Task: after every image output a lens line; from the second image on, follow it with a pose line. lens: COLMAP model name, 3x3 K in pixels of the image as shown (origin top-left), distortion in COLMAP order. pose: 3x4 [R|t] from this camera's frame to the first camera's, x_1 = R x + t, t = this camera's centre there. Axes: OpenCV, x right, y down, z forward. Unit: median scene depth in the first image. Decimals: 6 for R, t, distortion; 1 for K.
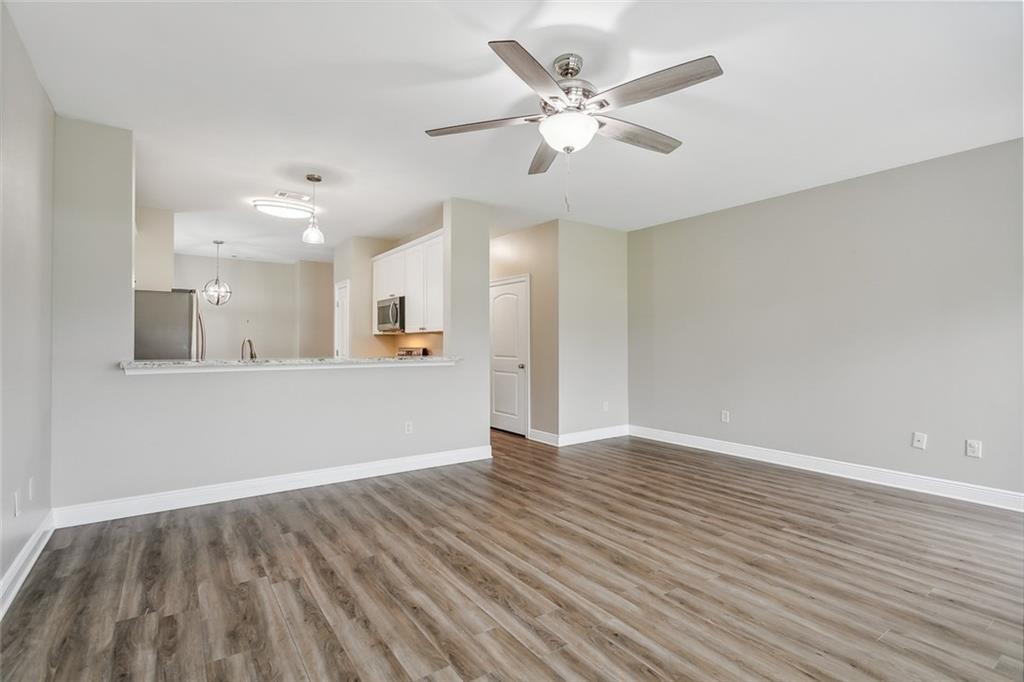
lens RADIAL K [[496.1, 0, 511.4], [0, 496.1, 341.4], [0, 0, 1]] dist [-0.003317, -0.000578]
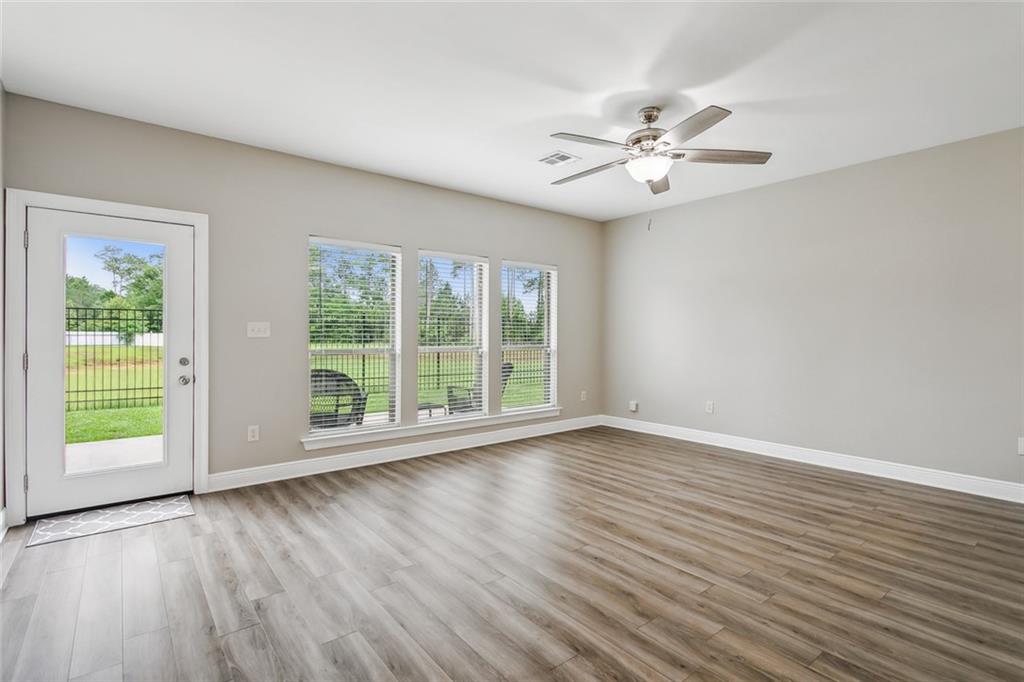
lens RADIAL K [[496.1, 0, 514.8], [0, 496.1, 336.5], [0, 0, 1]] dist [-0.003317, -0.000578]
pose [[-0.998279, -0.001786, -0.058615, 0.461161], [-0.001859, 0.999998, 0.001197, 0.009711], [0.058612, 0.001304, -0.998280, 1.939829]]
